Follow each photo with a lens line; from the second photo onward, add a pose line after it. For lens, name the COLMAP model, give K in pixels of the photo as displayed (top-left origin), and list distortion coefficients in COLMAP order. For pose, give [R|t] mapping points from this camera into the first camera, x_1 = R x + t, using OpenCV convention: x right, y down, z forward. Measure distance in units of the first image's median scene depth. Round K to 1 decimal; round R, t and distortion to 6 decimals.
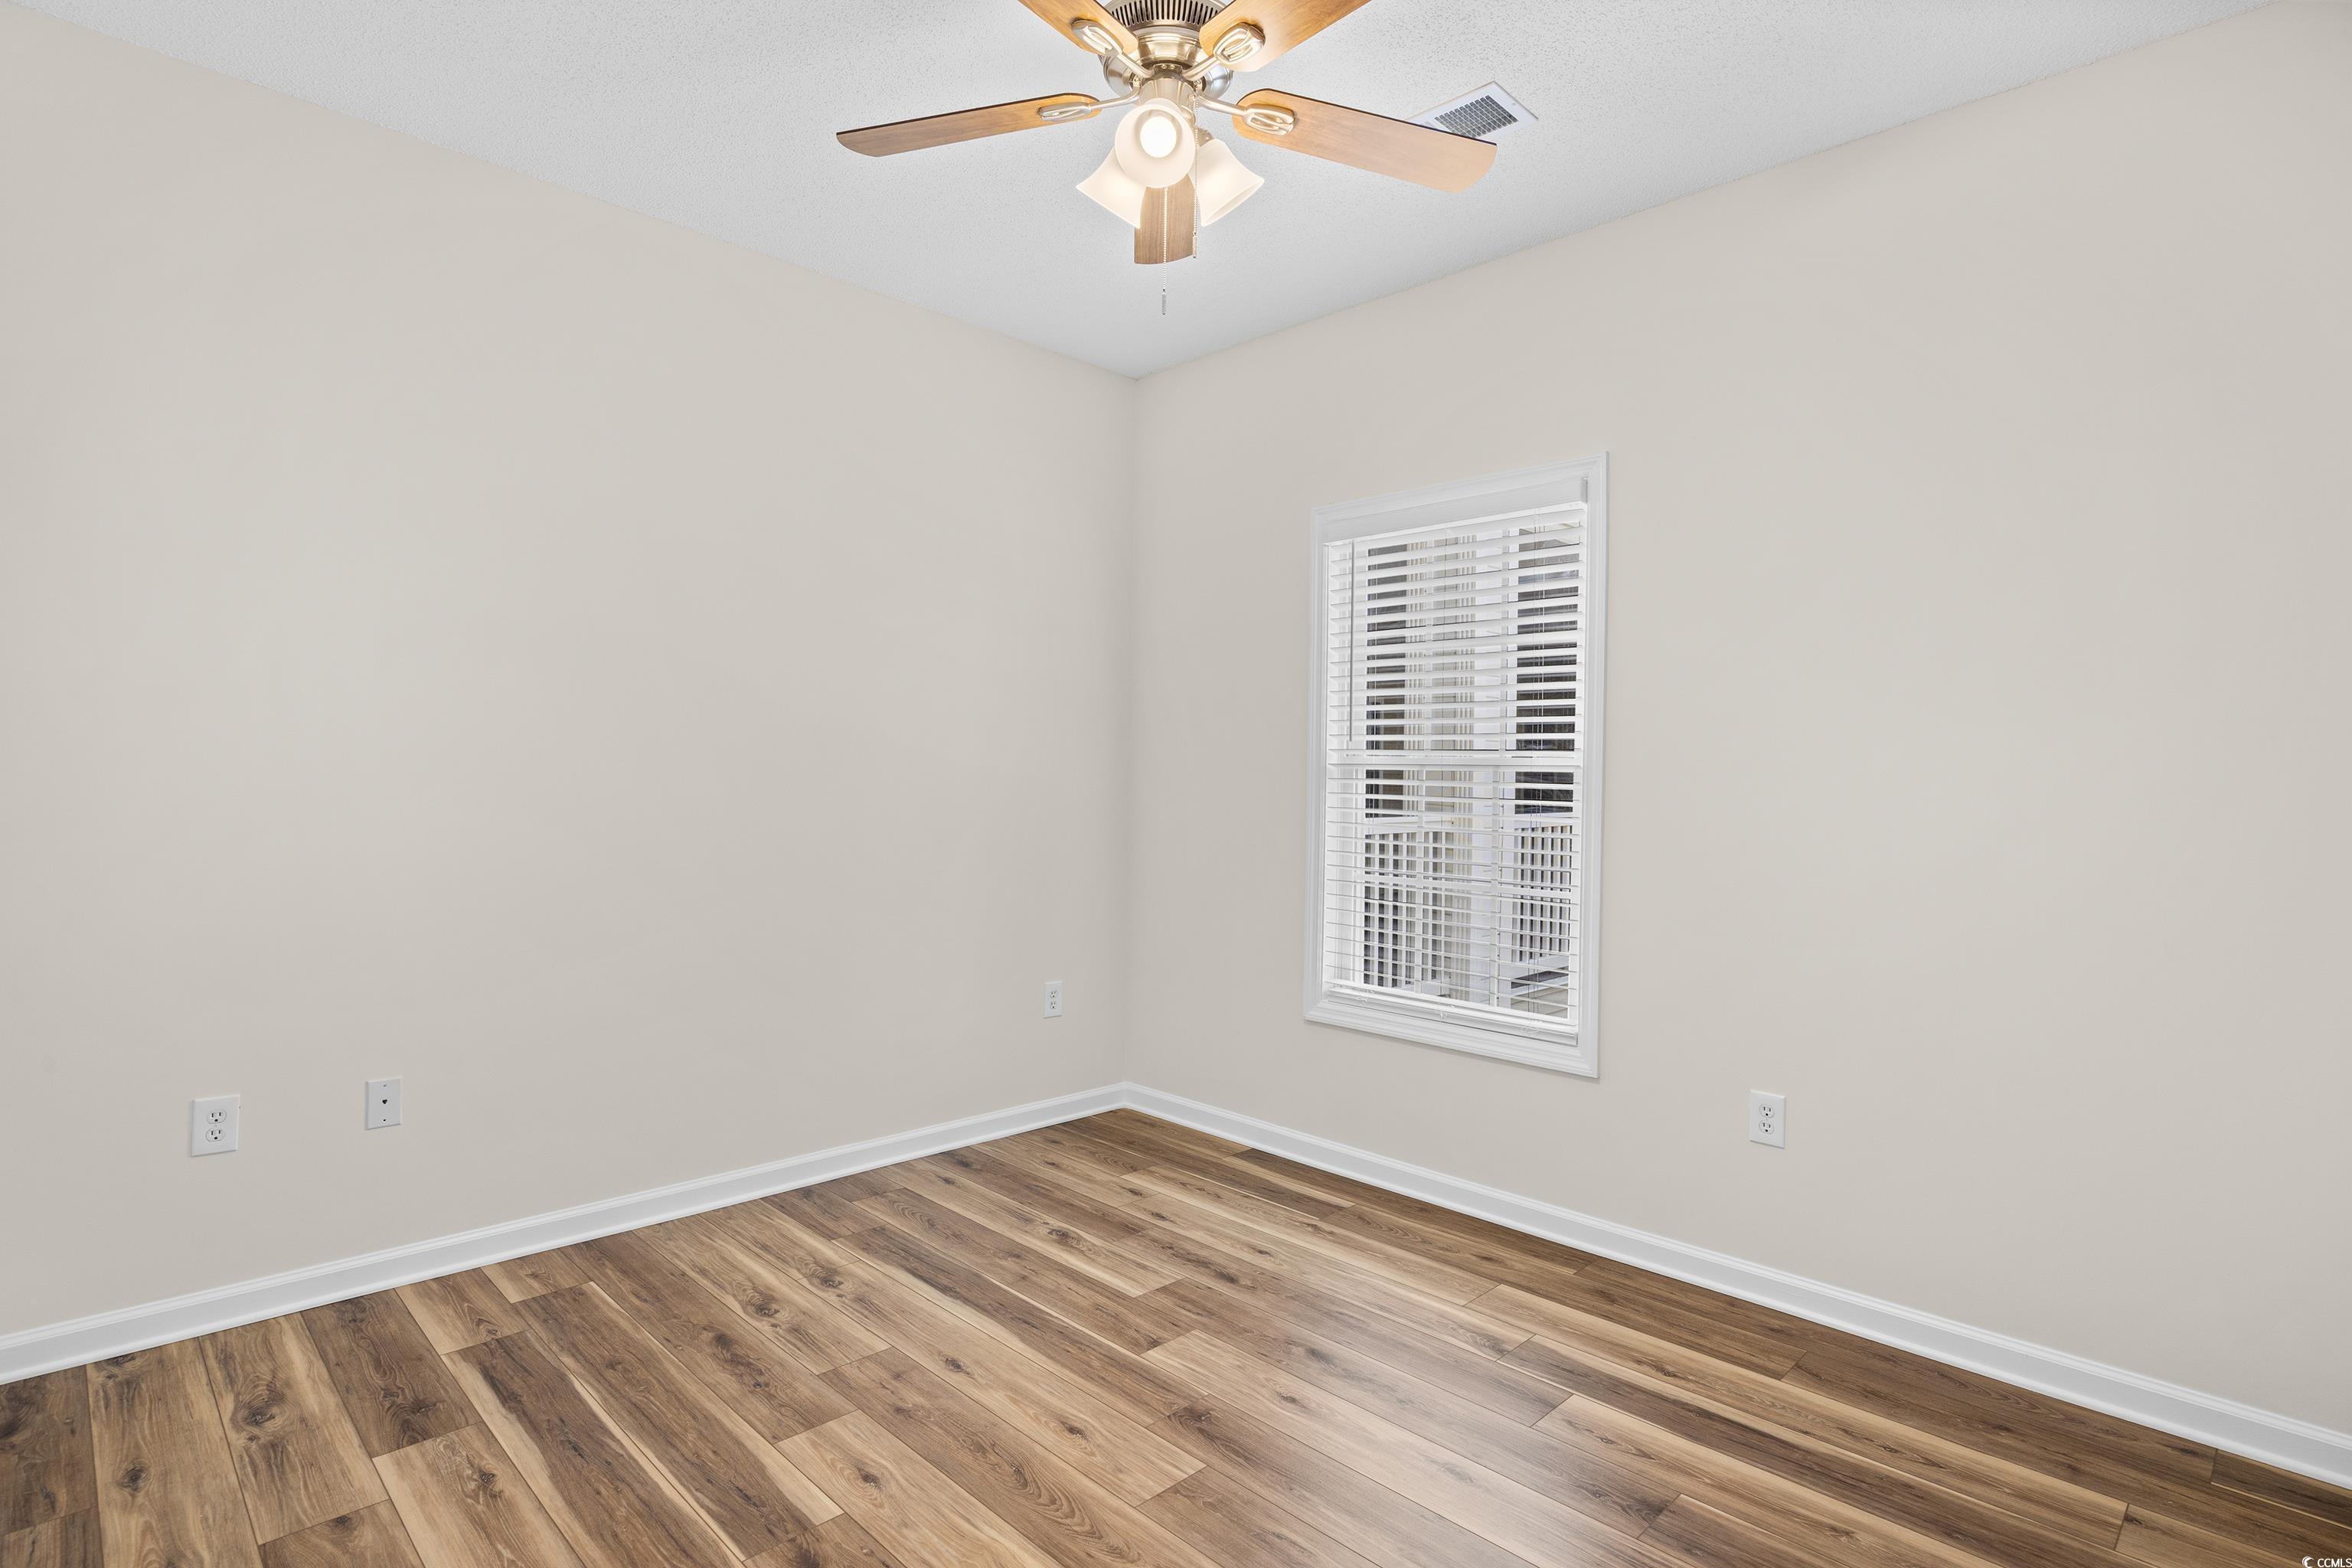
lens RADIAL K [[1188.1, 0, 1175.4], [0, 1188.1, 782.1], [0, 0, 1]] dist [-0.001574, -0.000079]
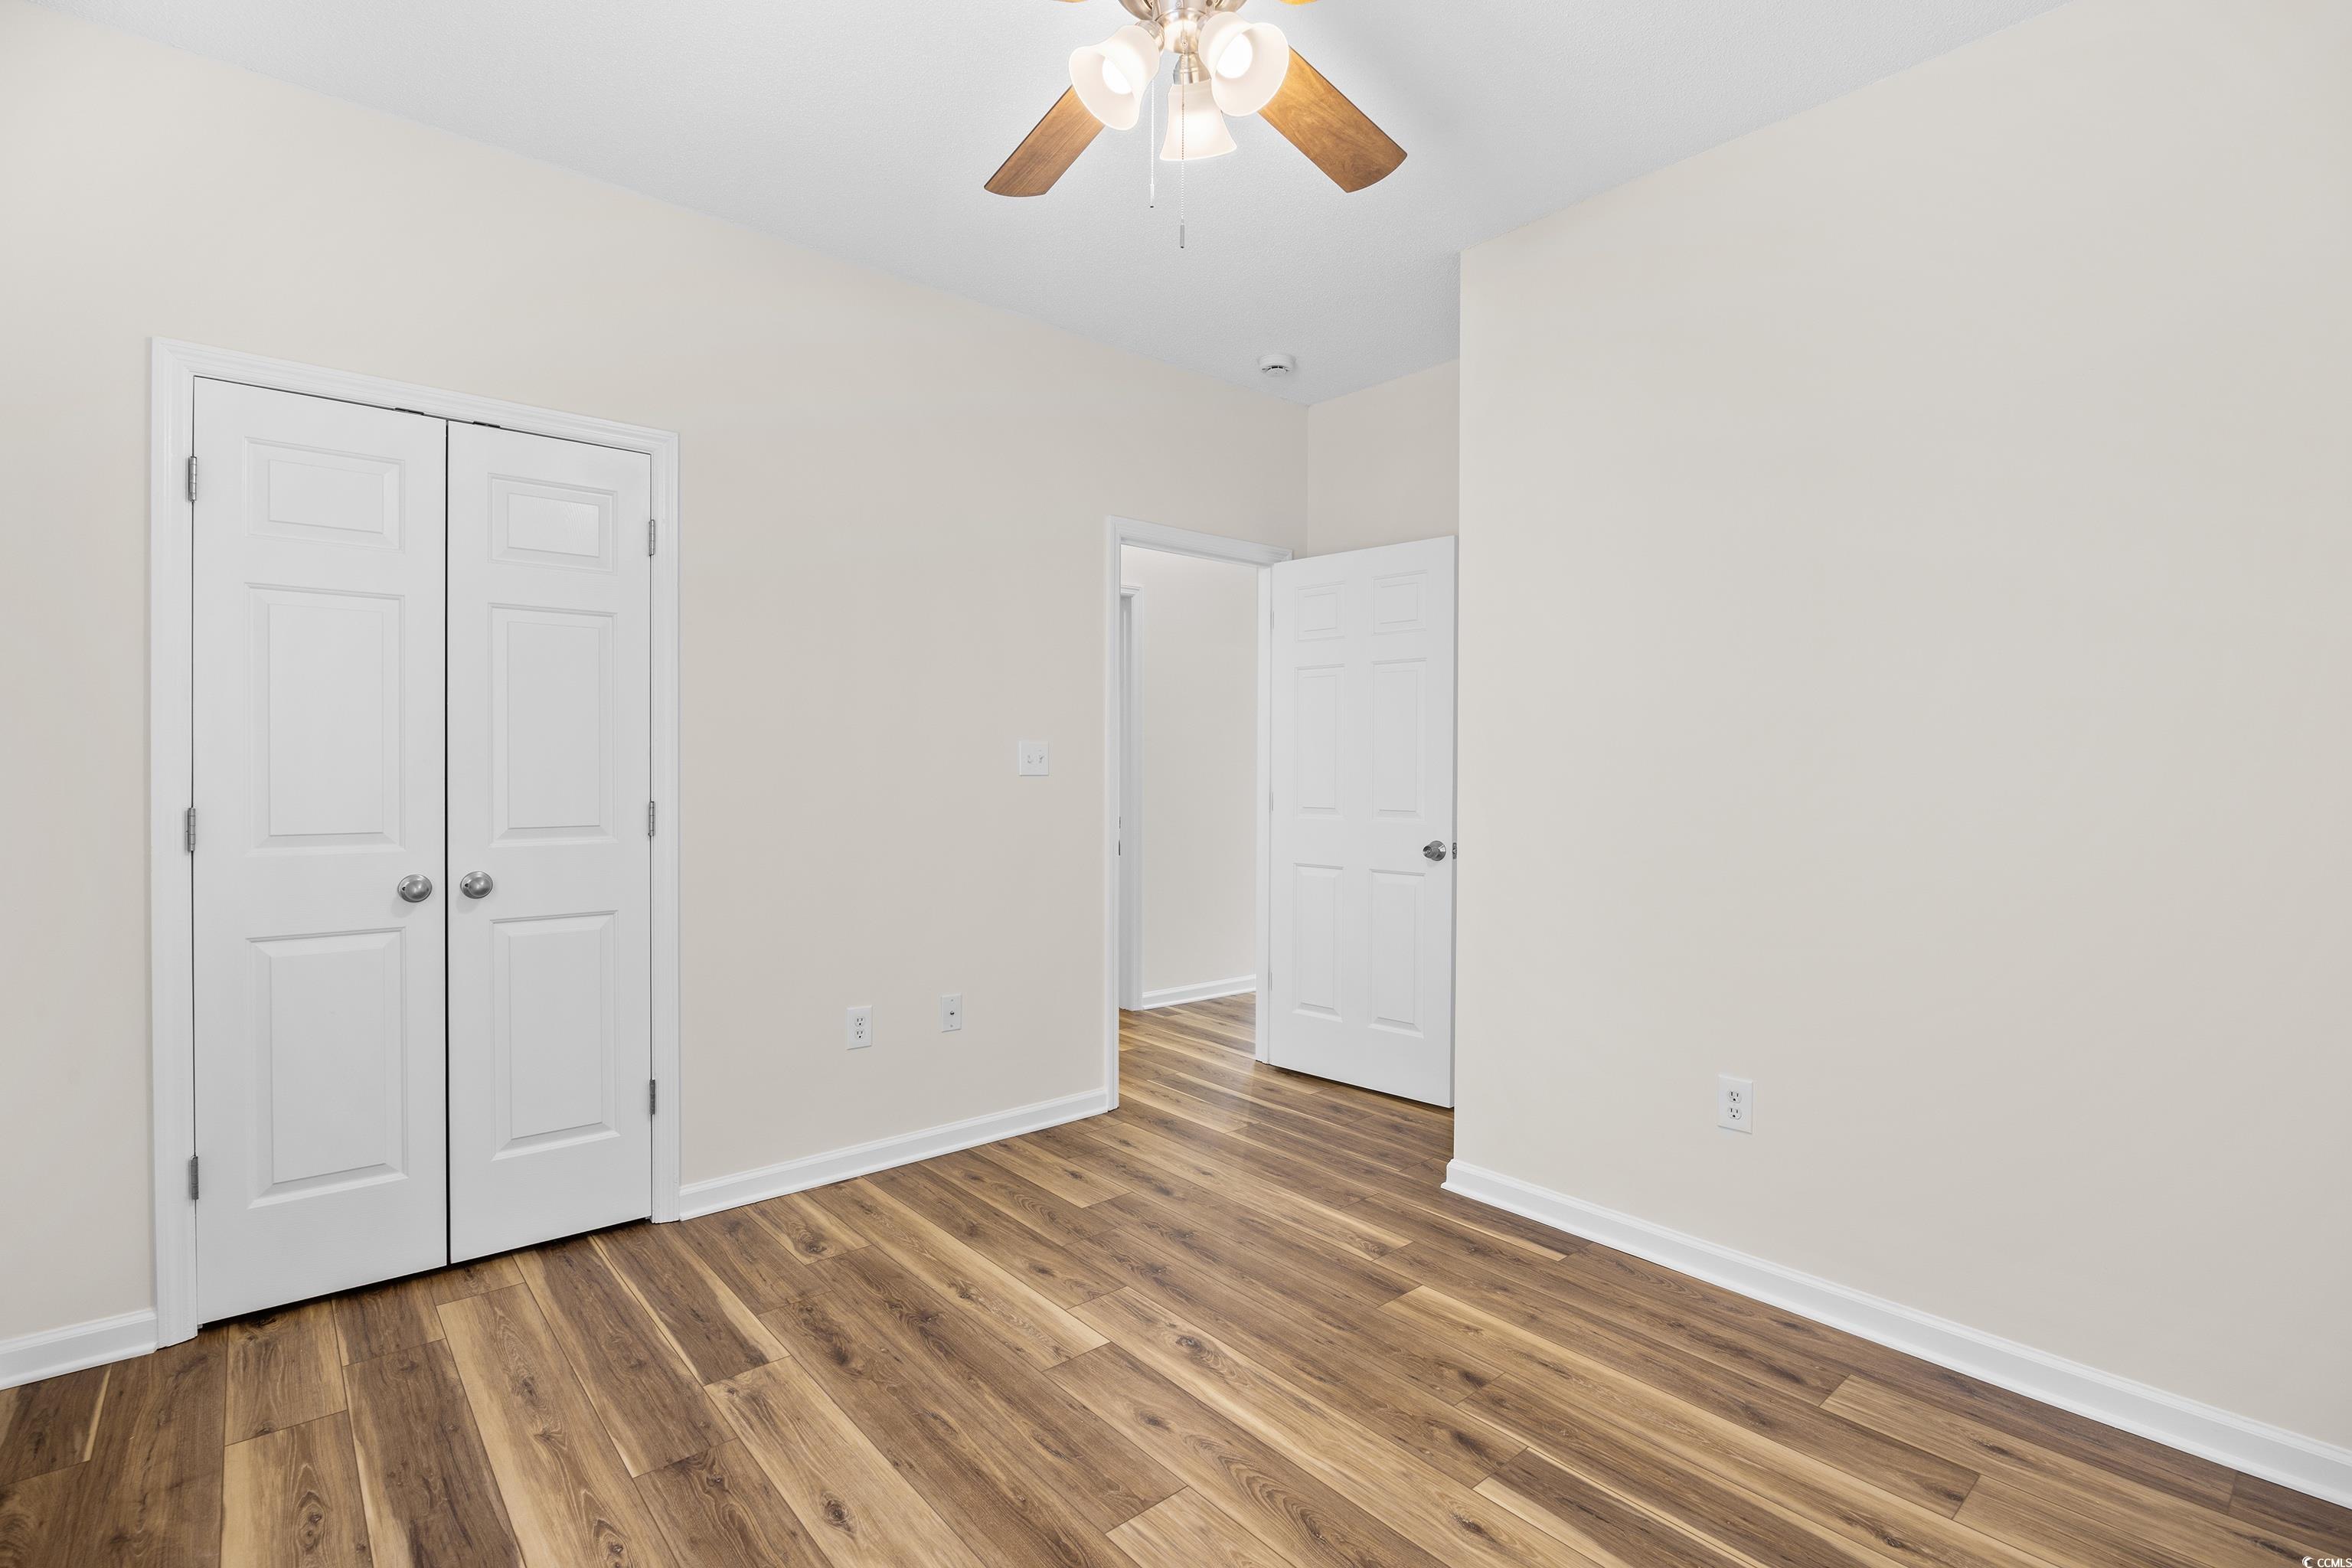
lens RADIAL K [[1093.5, 0, 1185.7], [0, 1093.5, 824.4], [0, 0, 1]] dist [-0.018312, 0.000931]
pose [[-0.998028, -0.024732, 0.057695, -0.058479], [-0.021162, 0.997871, 0.061689, -0.005338], [-0.059098, 0.060346, -0.996427, 1.536560]]
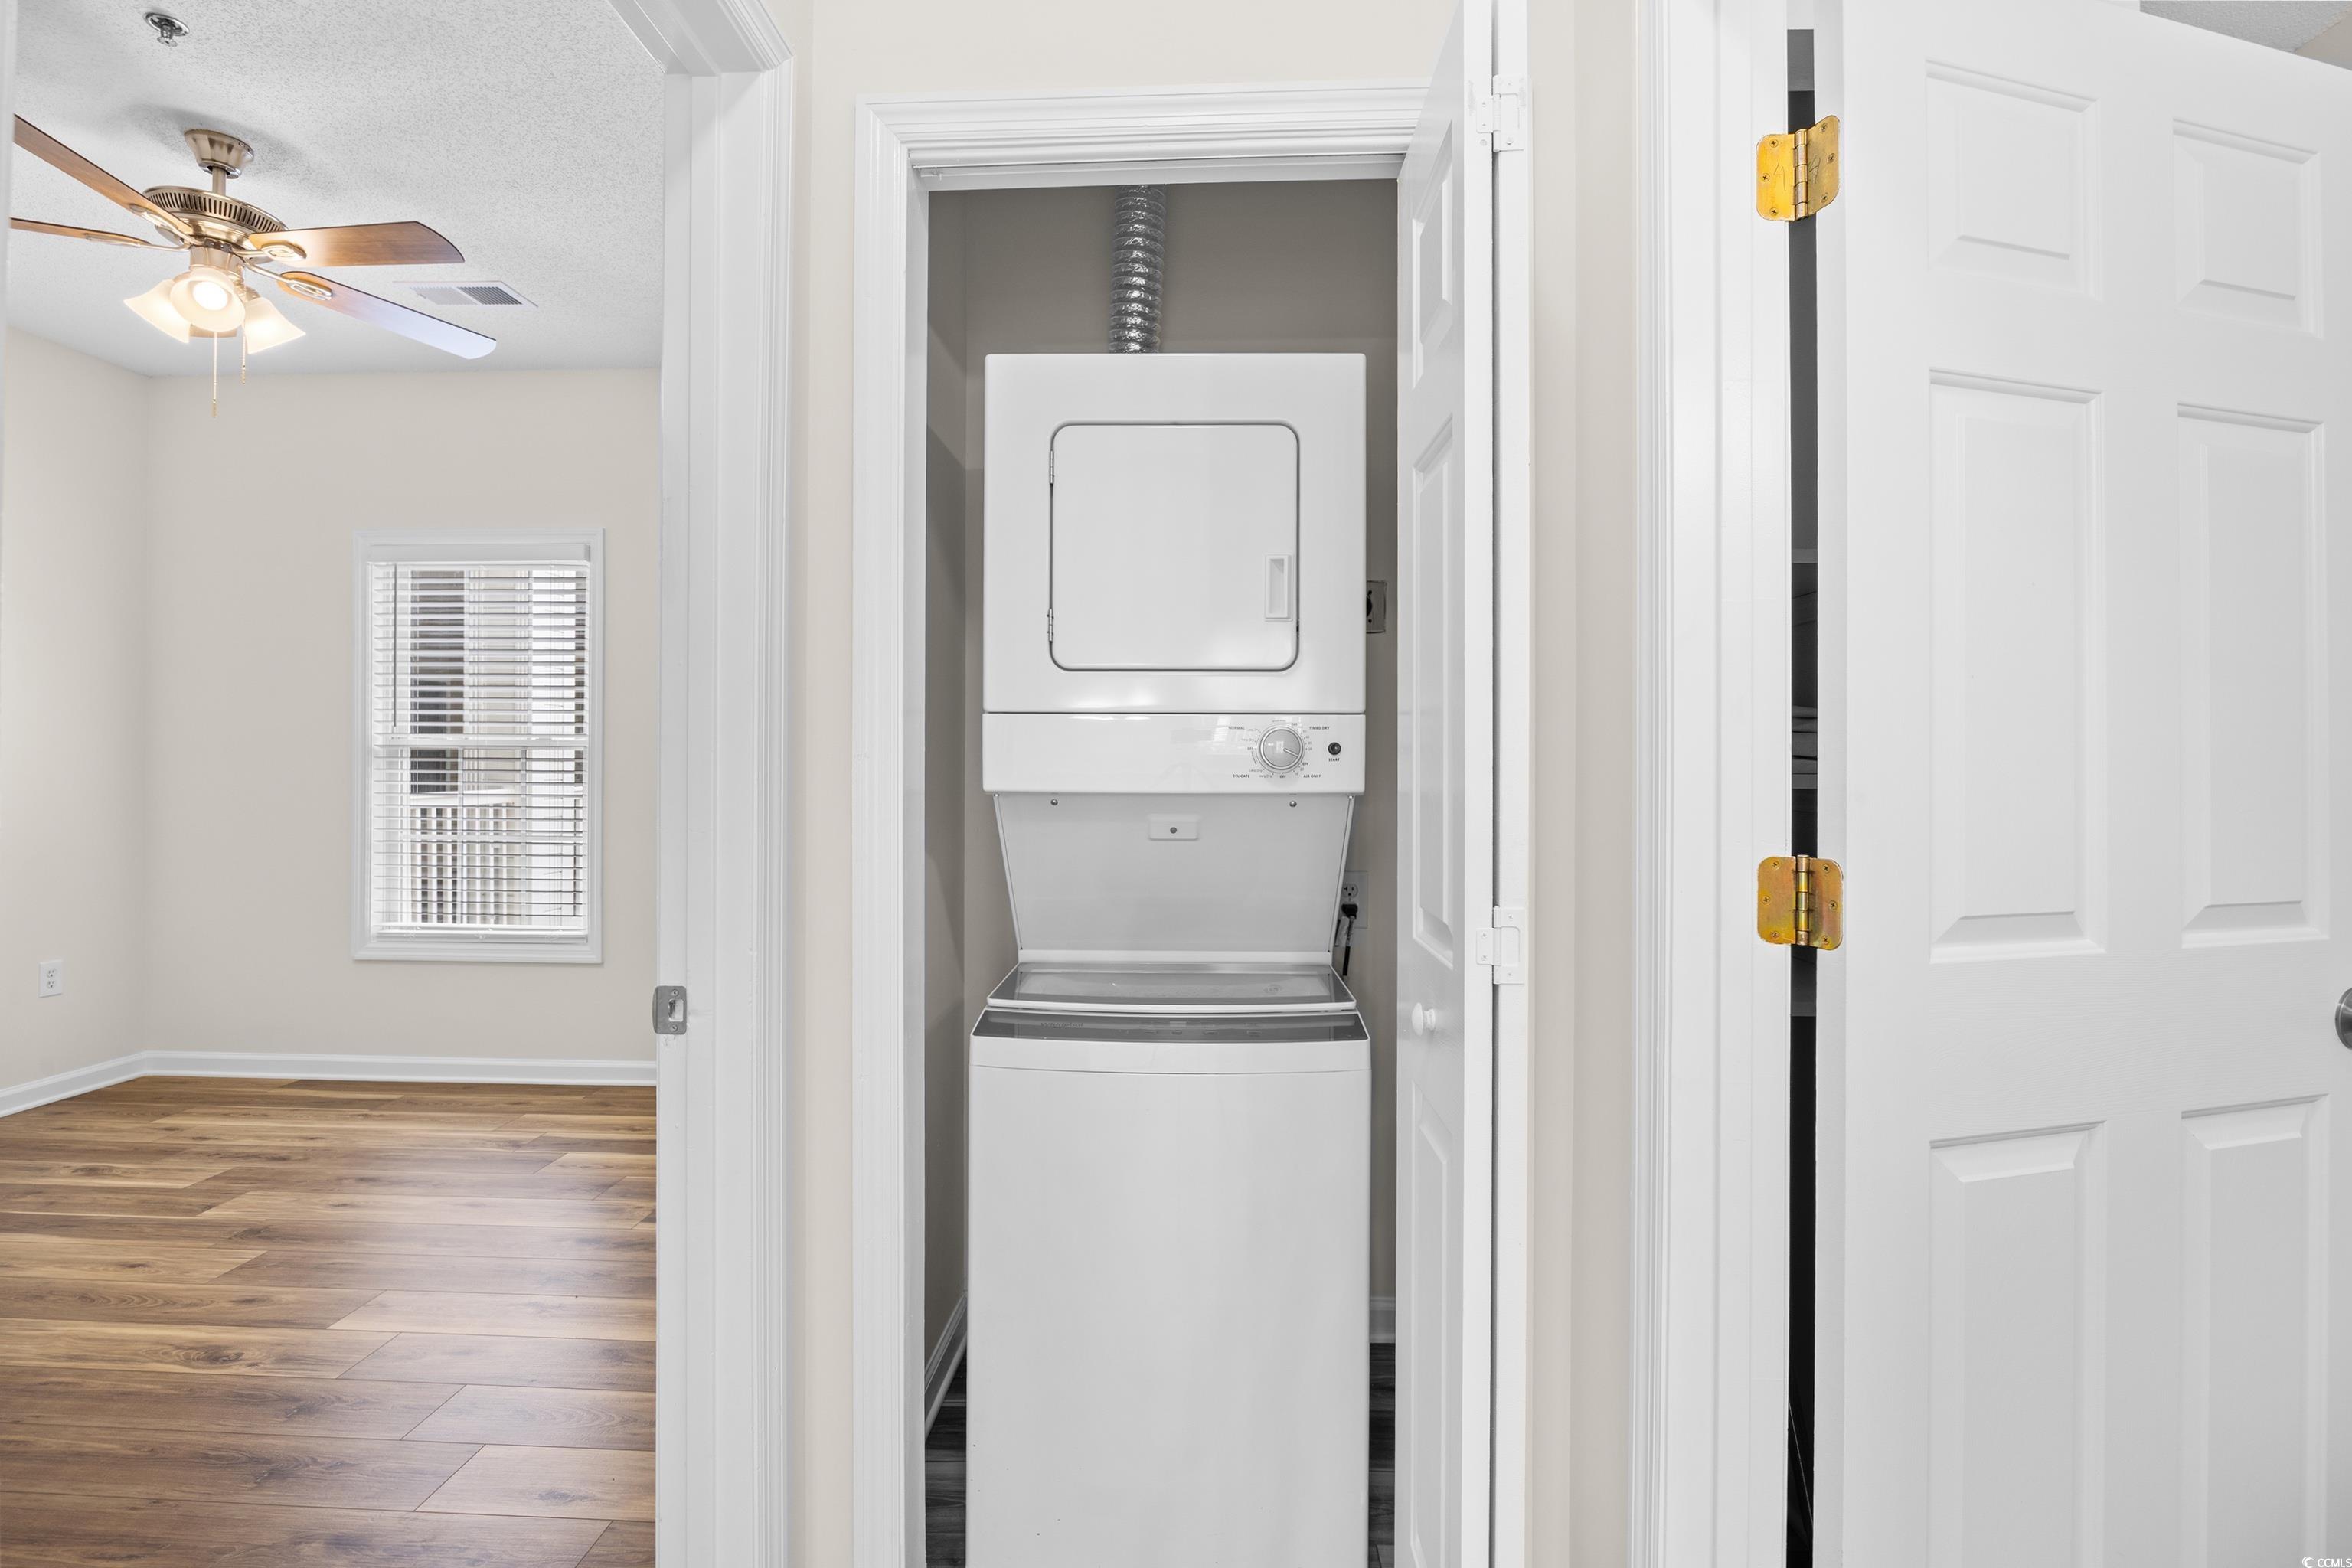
lens RADIAL K [[1098.3, 0, 1169.8], [0, 1098.3, 759.4], [0, 0, 1]] dist [-0.016521, 0.001891]
pose [[0.733242, -0.011752, 0.679866, -0.047985], [0.011515, 0.999922, 0.004866, 0.004719], [-0.679870, 0.004261, 0.733320, -0.565674]]
